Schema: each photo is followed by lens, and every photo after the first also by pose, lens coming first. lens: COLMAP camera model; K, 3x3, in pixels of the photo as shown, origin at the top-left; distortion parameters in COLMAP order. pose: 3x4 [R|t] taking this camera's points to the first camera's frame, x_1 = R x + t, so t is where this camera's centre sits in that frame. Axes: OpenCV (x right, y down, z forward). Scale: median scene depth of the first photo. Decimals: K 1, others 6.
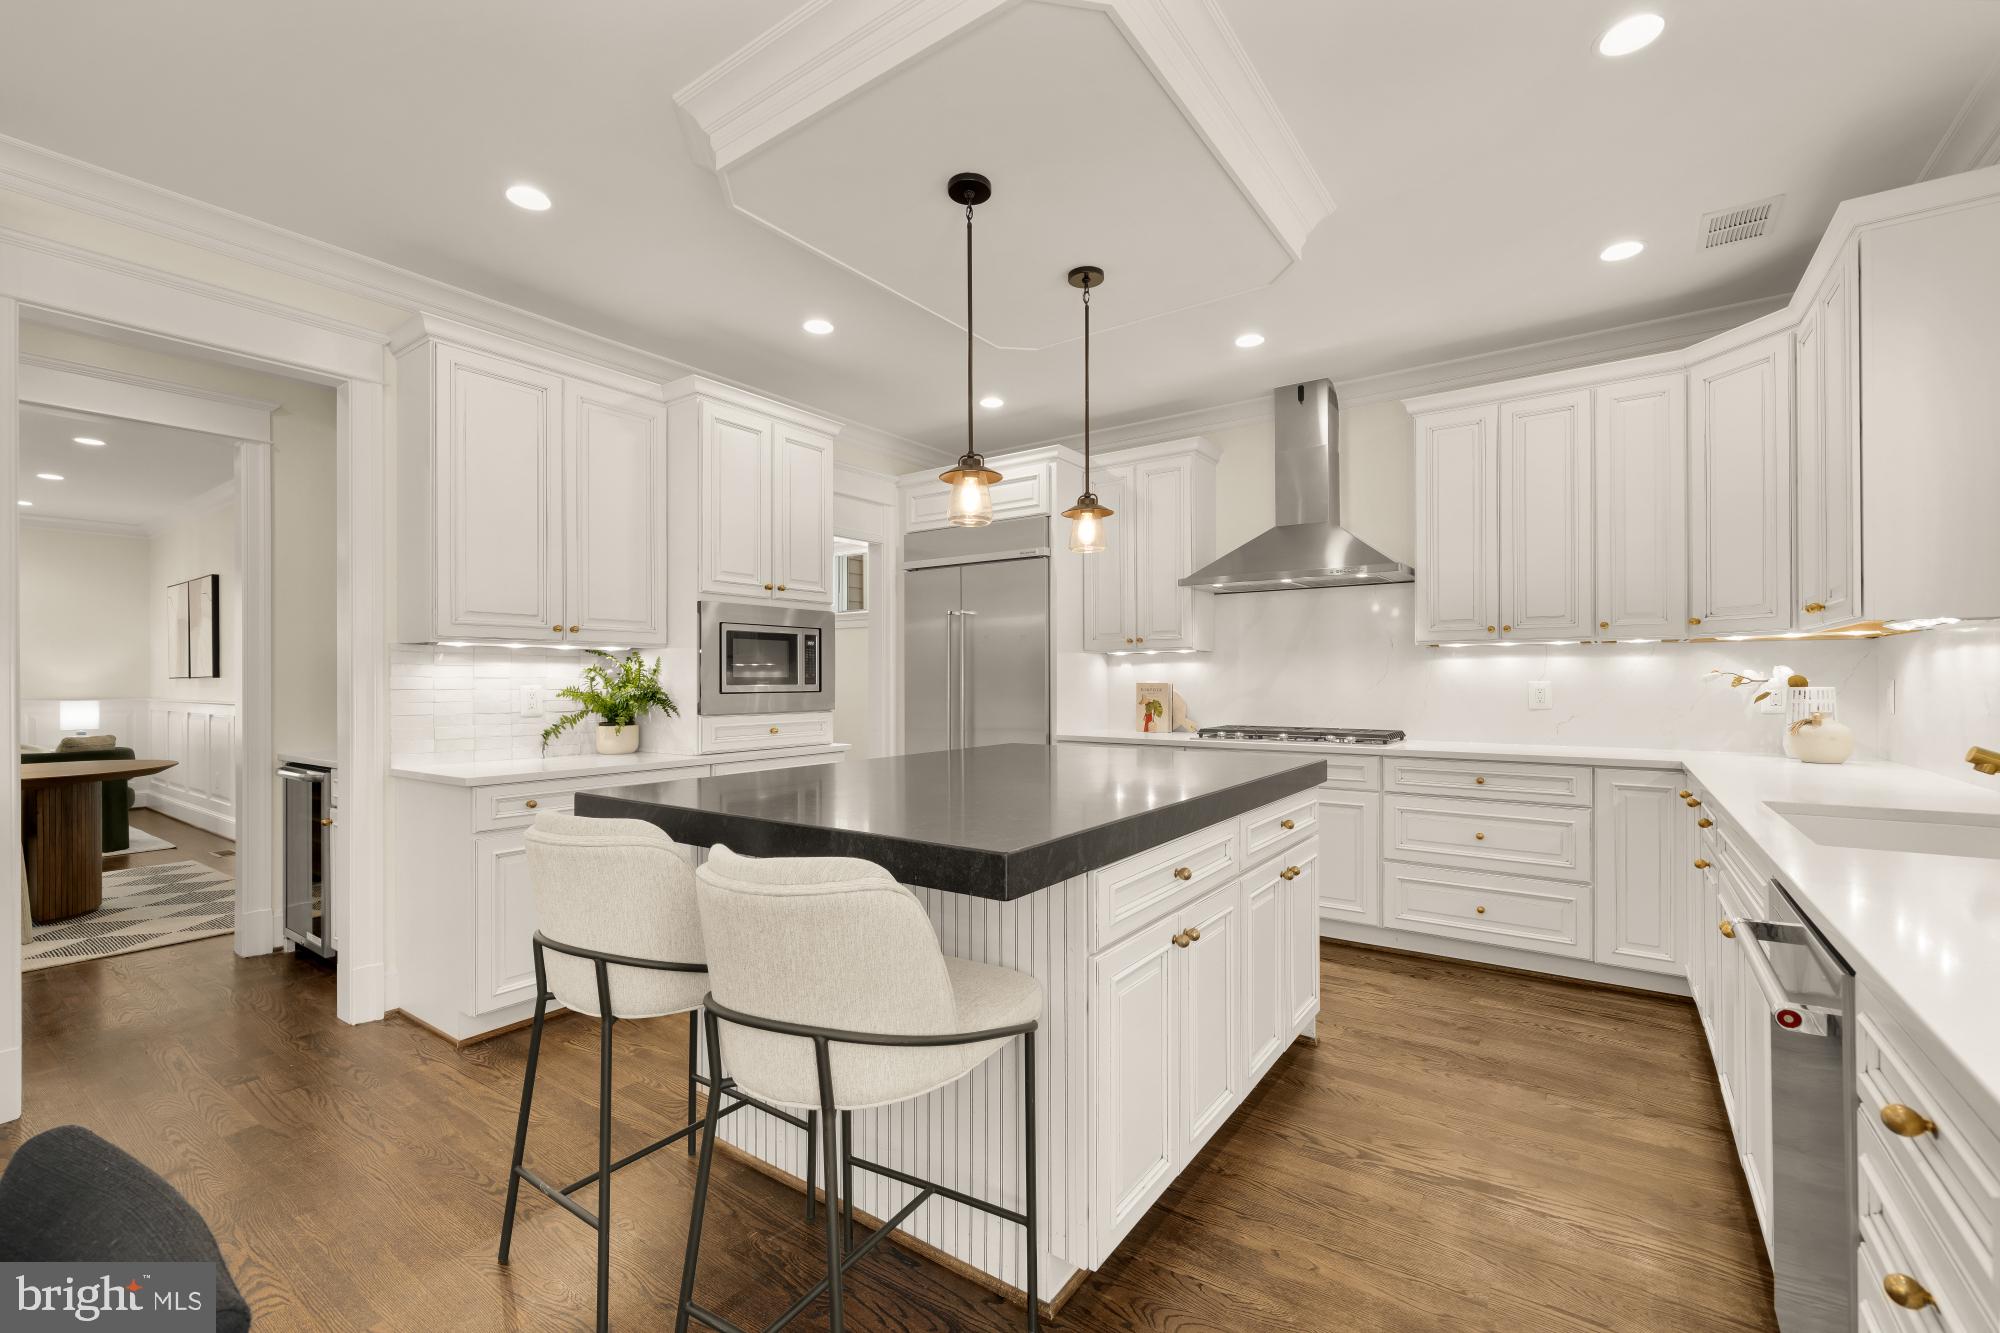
lens RADIAL K [[851.7, 0, 1001.1], [0, 851.7, 671.5], [0, 0, 1]] dist [0.001798, 0.000007]
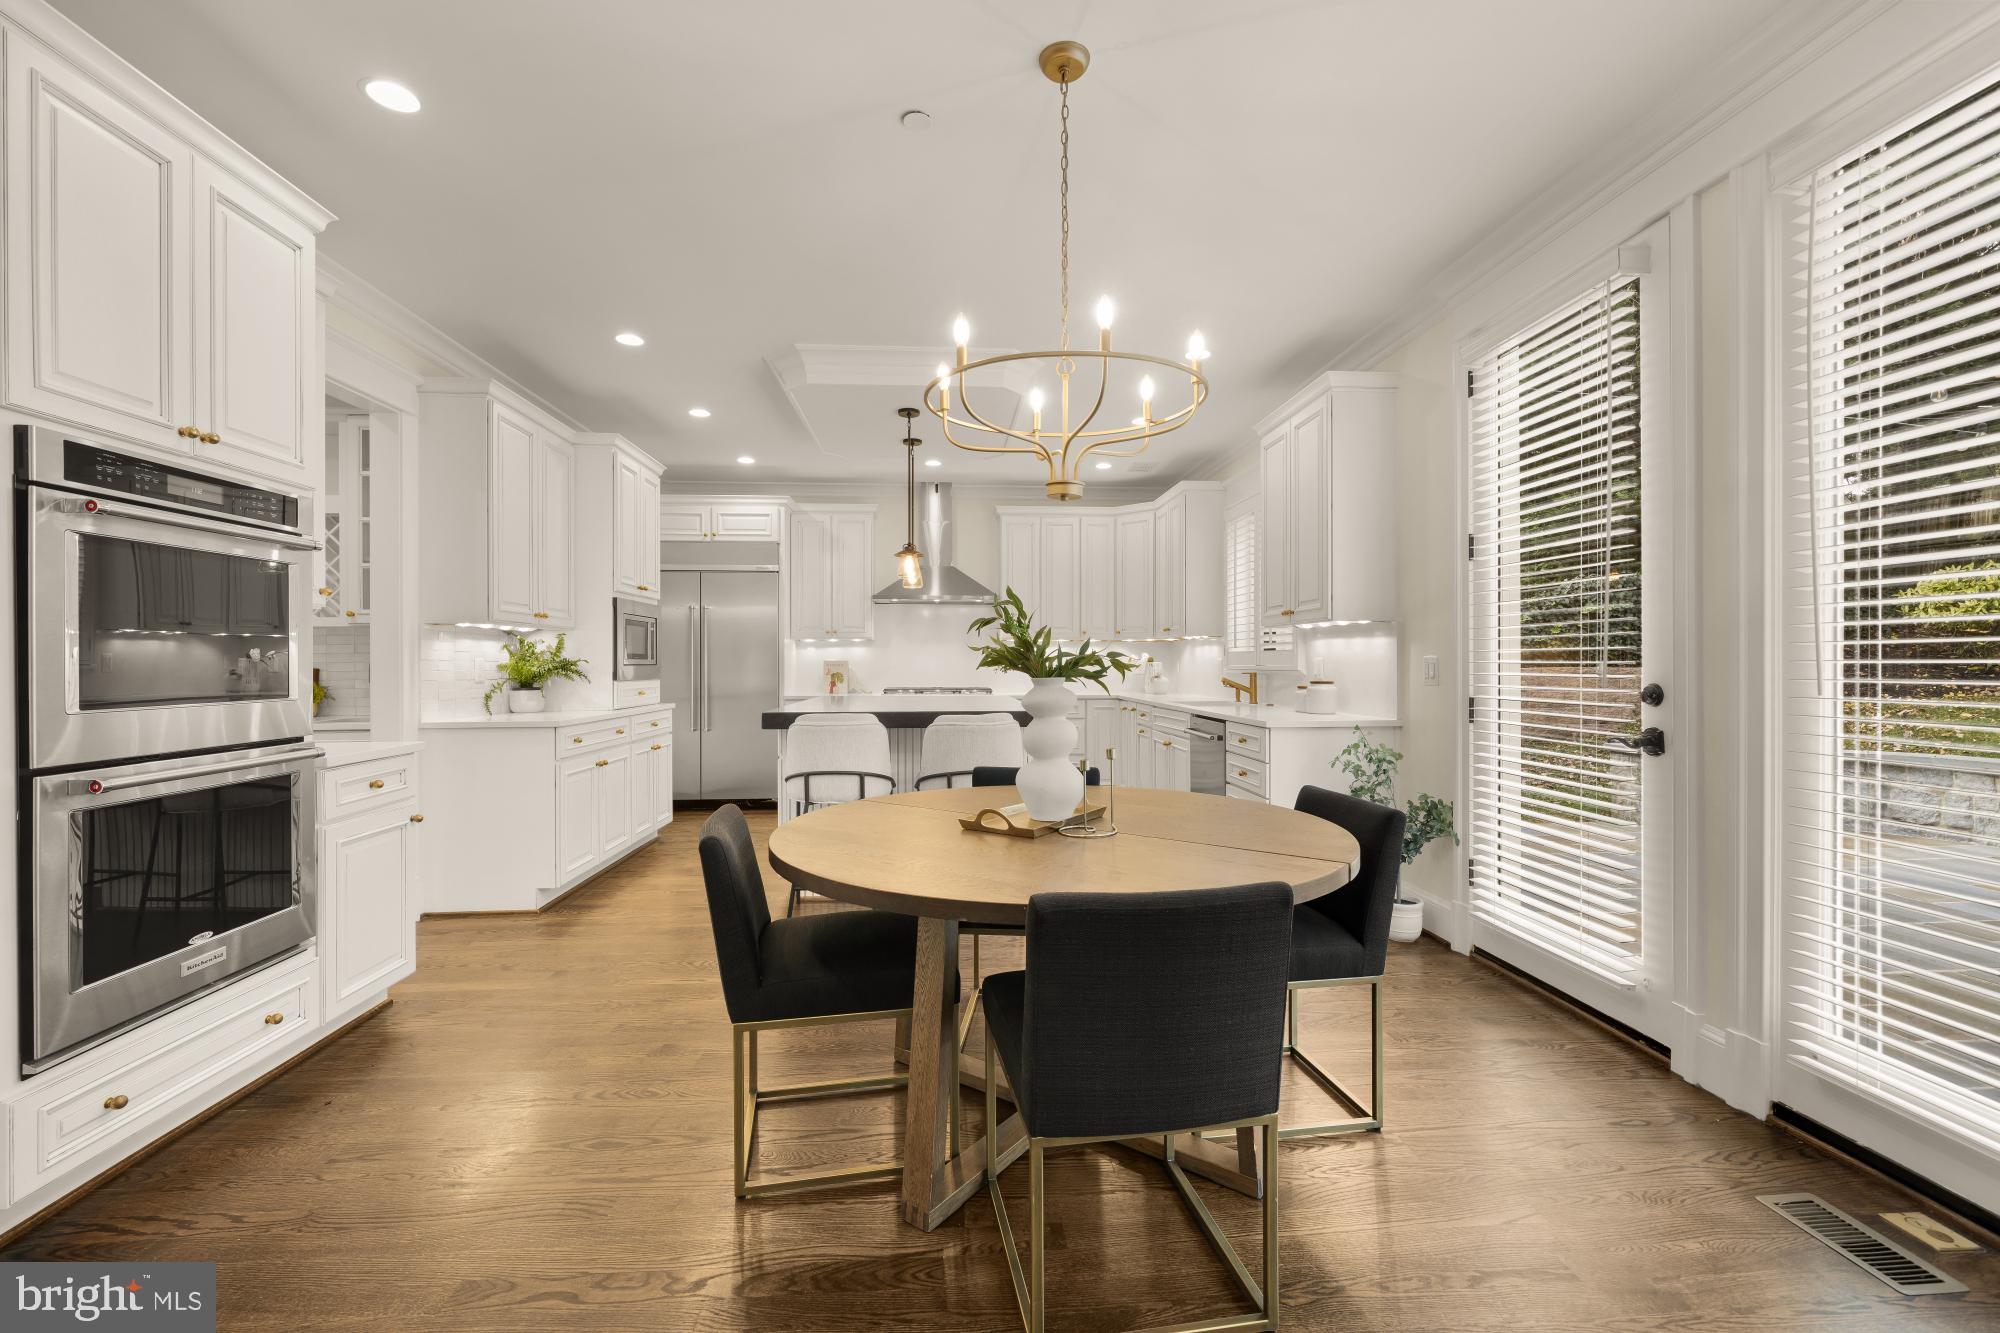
lens RADIAL K [[851.7, 0, 1001.1], [0, 851.7, 671.5], [0, 0, 1]] dist [0.001798, 0.000007]
pose [[0.769112, -0.003349, 0.639105, -0.752932], [-0.008661, 0.999840, 0.015662, 0.009115], [-0.639055, -0.017581, 0.768960, -0.455613]]
